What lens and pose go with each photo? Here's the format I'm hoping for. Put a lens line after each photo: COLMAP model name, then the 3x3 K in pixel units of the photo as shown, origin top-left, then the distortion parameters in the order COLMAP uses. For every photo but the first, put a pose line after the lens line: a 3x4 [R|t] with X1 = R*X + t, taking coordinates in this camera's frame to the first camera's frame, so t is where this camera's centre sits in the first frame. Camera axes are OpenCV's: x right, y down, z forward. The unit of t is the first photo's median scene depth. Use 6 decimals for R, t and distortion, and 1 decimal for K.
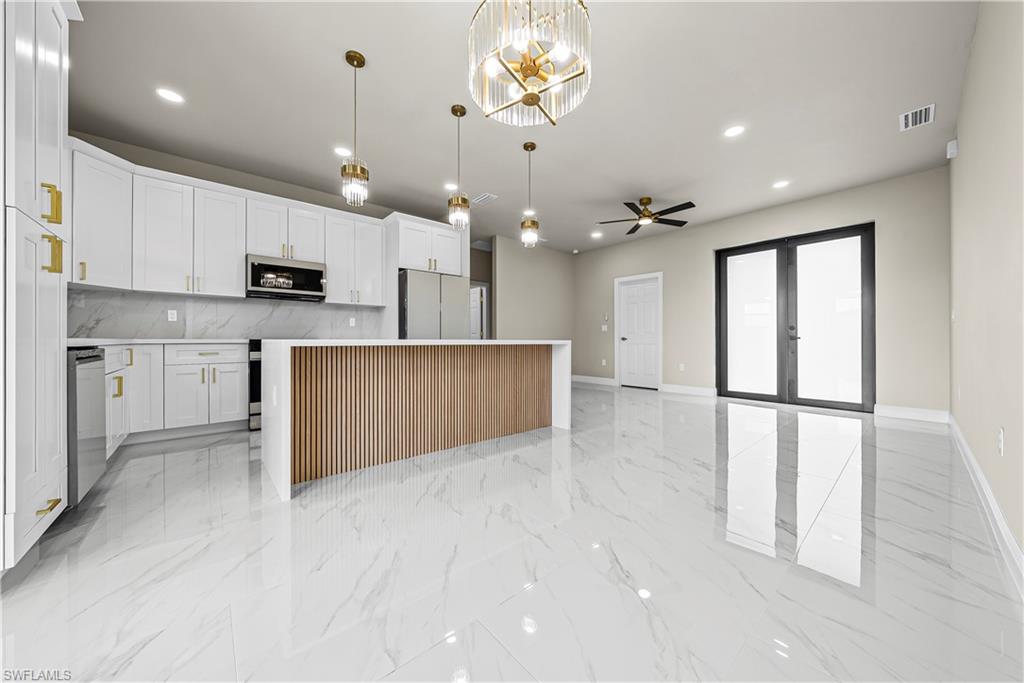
lens RADIAL K [[350.3, 0, 517.6], [0, 350.3, 340.2], [0, 0, 1]] dist [0.000951, 0.000074]
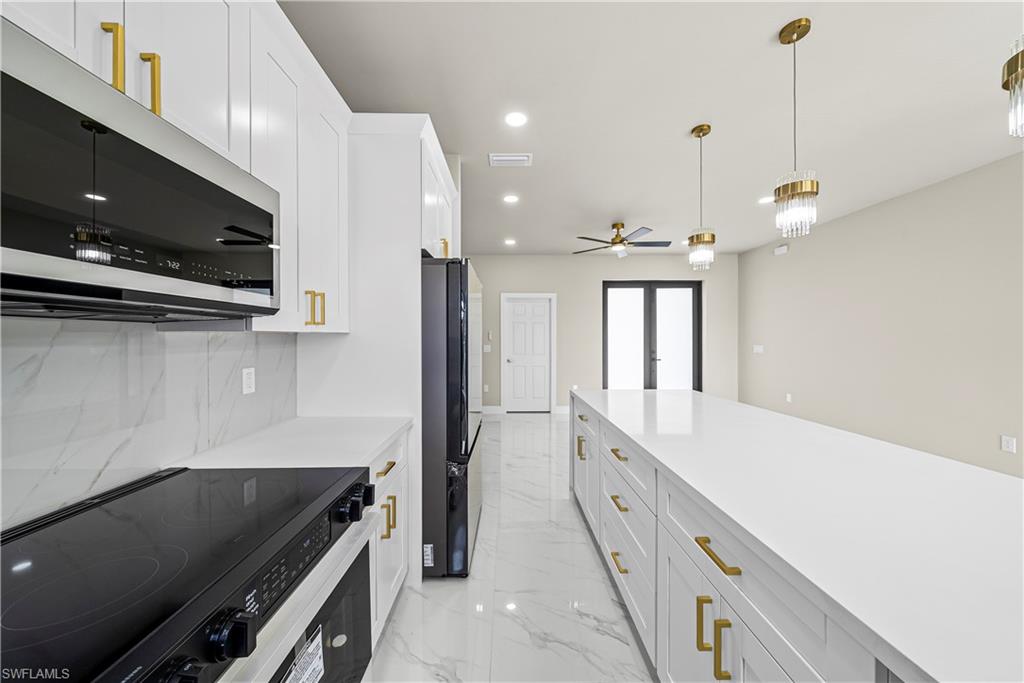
lens RADIAL K [[350.3, 0, 511.7], [0, 350.3, 339.1], [0, 0, 1]] dist [0.000951, 0.000074]
pose [[0.656253, -0.001036, 0.754541, -0.500046], [0.001452, 0.999999, 0.000111, -0.078549], [-0.754540, 0.001023, 0.656253, 0.530837]]
